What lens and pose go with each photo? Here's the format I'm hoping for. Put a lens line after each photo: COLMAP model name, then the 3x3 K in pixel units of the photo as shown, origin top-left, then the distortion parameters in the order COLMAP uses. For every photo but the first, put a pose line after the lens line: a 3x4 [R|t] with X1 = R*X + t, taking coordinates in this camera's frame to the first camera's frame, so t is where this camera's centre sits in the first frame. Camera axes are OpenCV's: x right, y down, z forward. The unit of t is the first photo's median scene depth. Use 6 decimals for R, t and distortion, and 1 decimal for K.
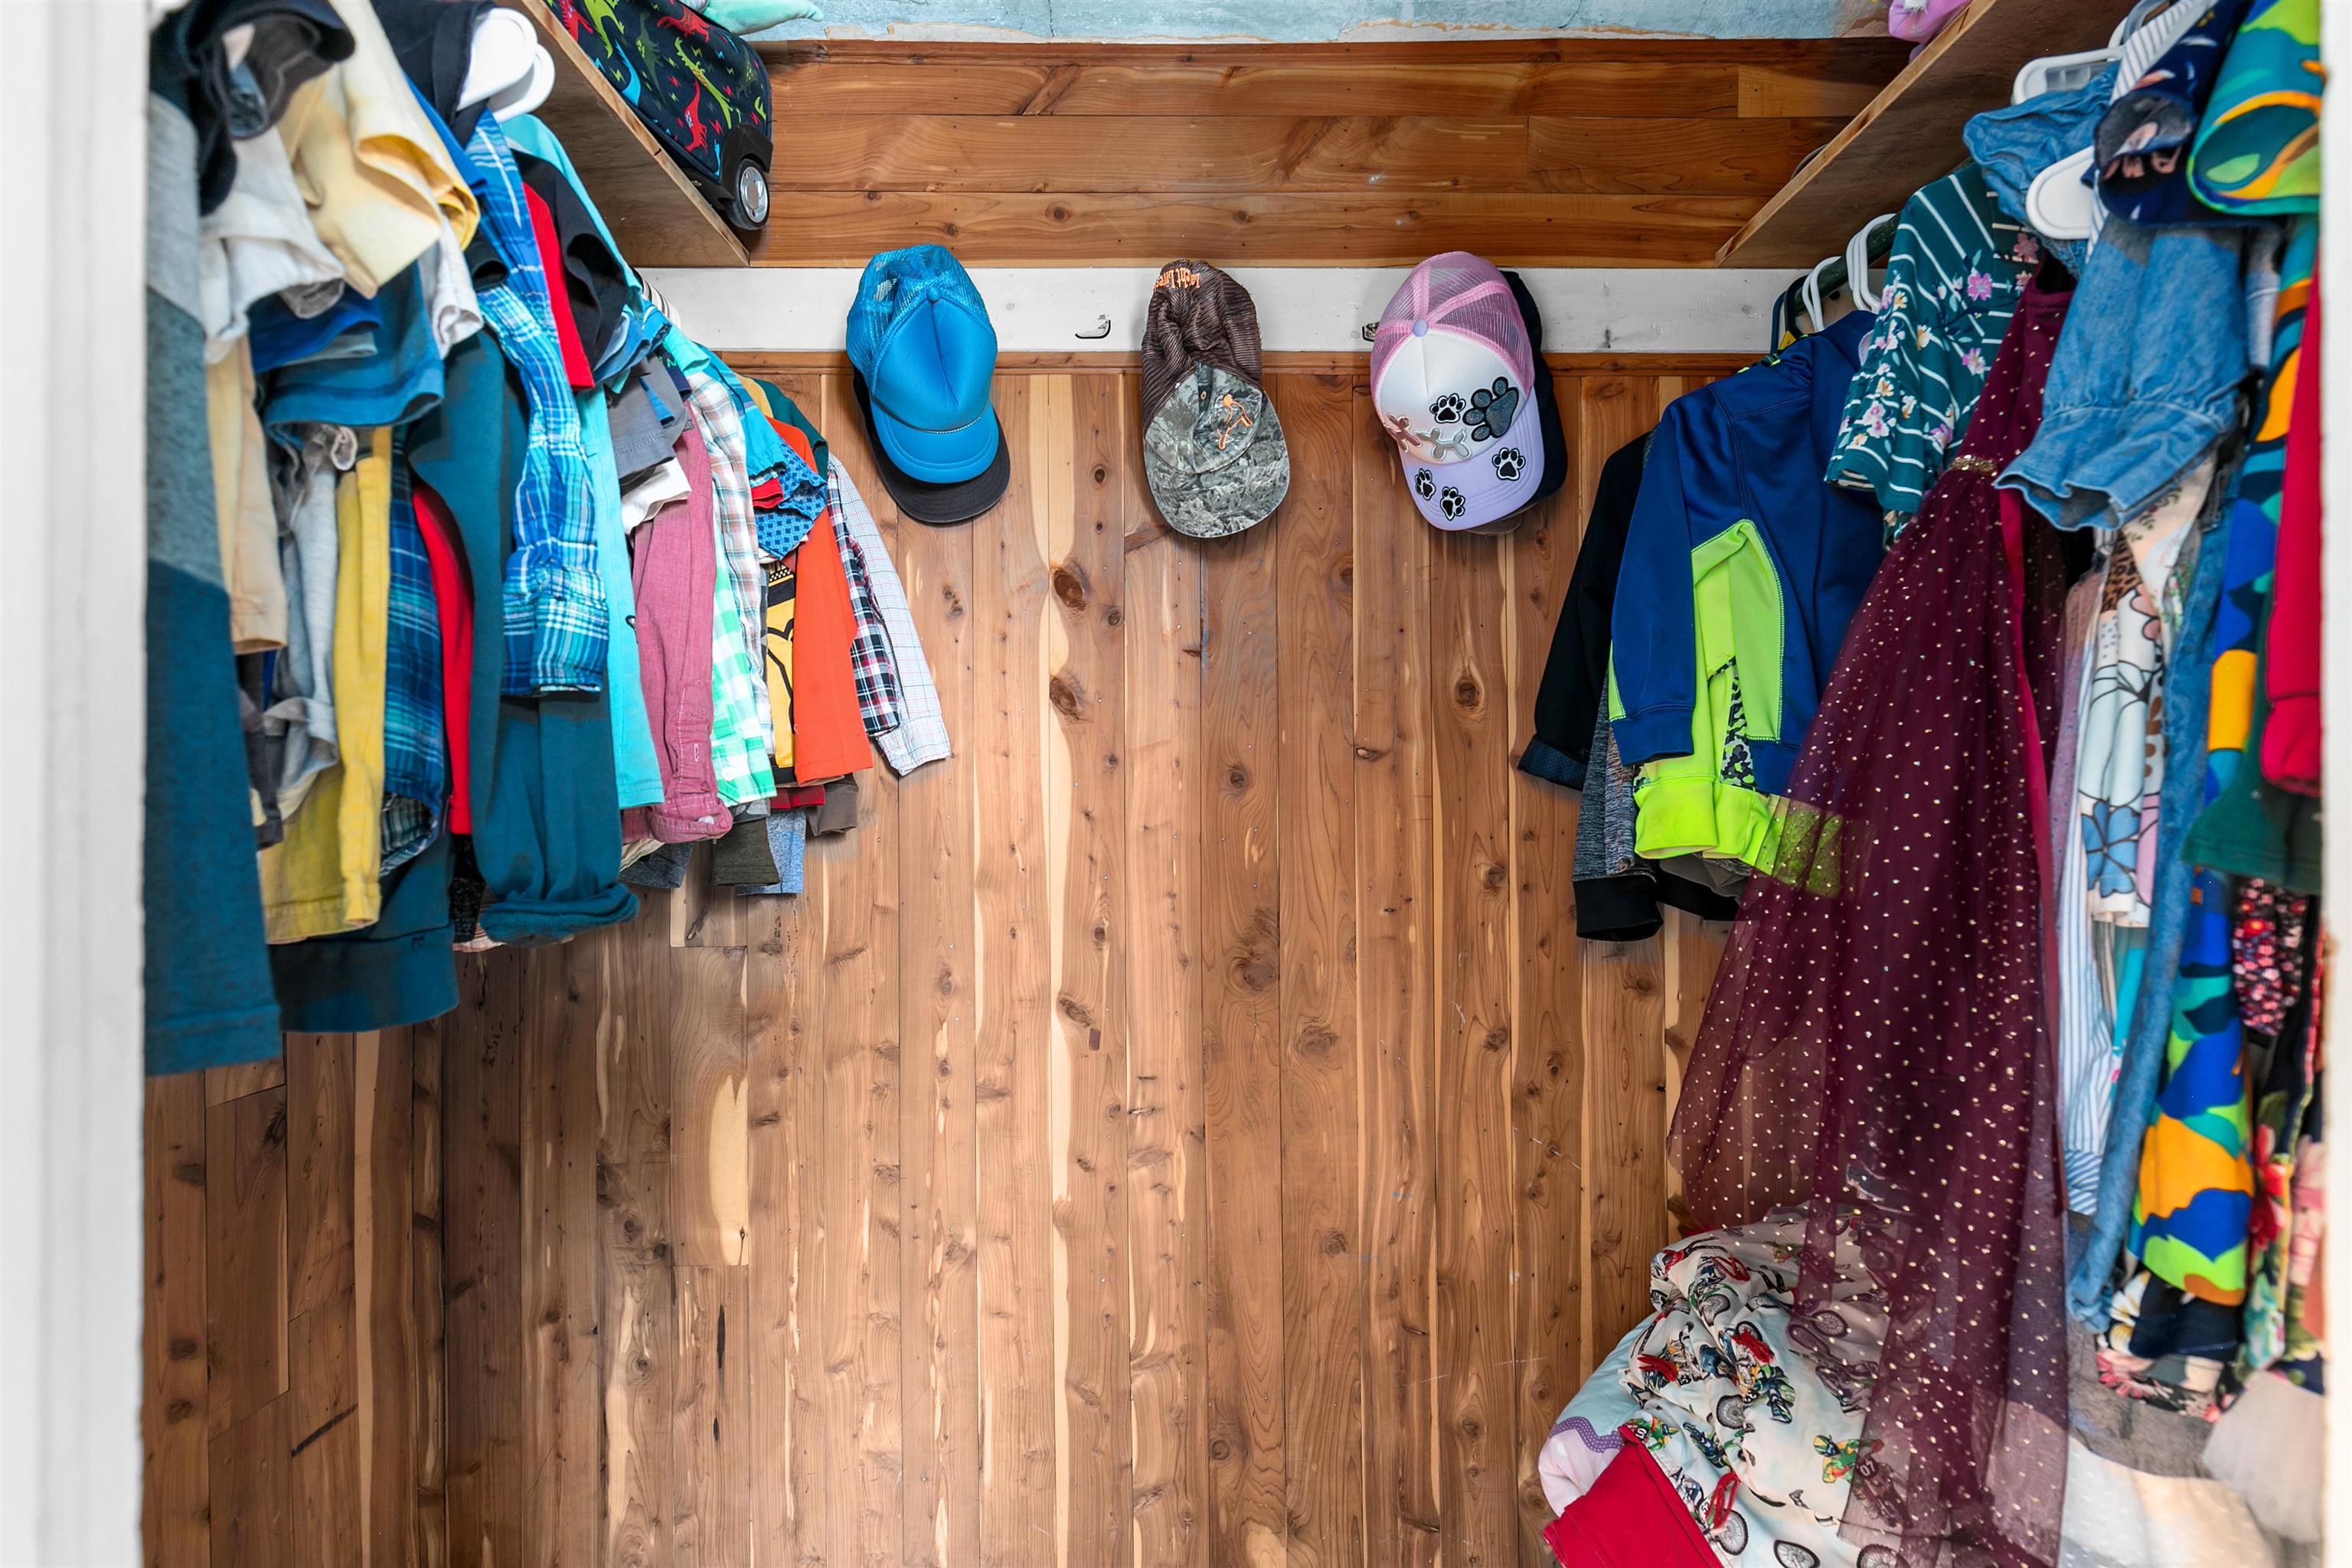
lens RADIAL K [[1184.8, 0, 1176.0], [0, 1184.8, 784.0], [0, 0, 1]] dist [0.000024, -0.000034]
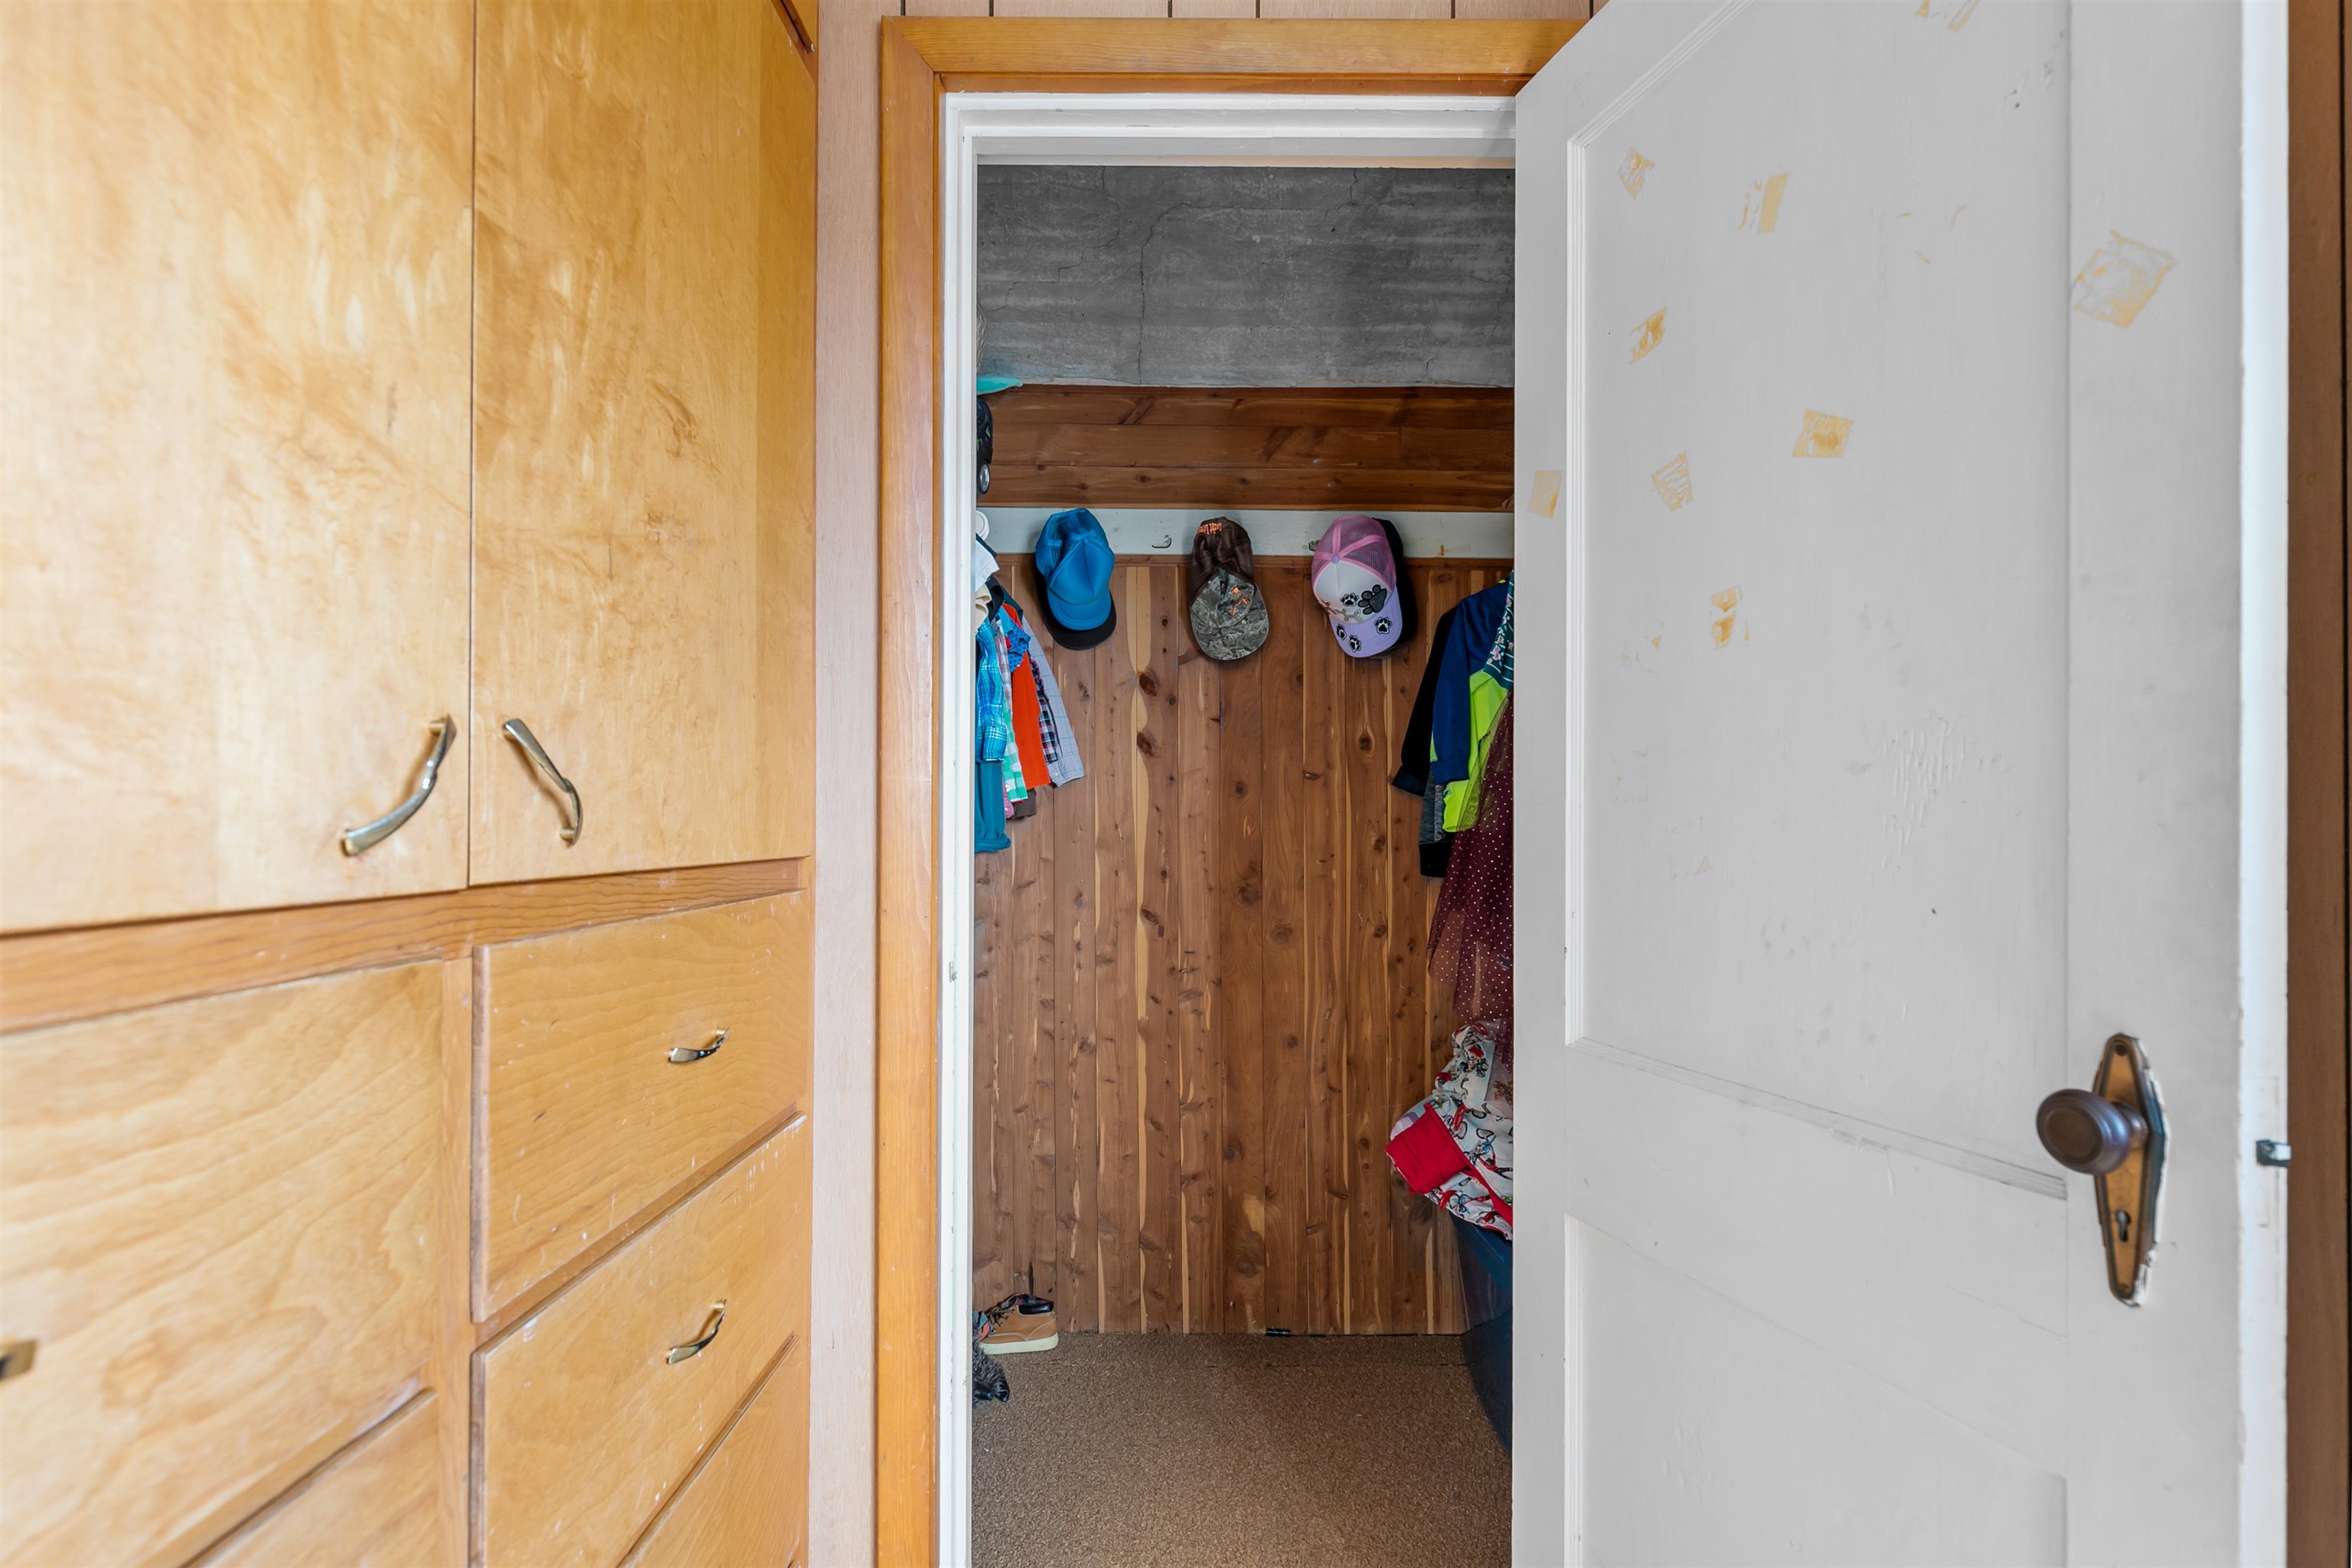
lens RADIAL K [[1184.8, 0, 1176.0], [0, 1184.8, 784.0], [0, 0, 1]] dist [0.000024, -0.000034]
pose [[0.999966, 0.004419, 0.007017, -0.059604], [-0.004441, 0.999985, 0.003203, -0.017851], [-0.007003, -0.003234, 0.999970, -0.832349]]
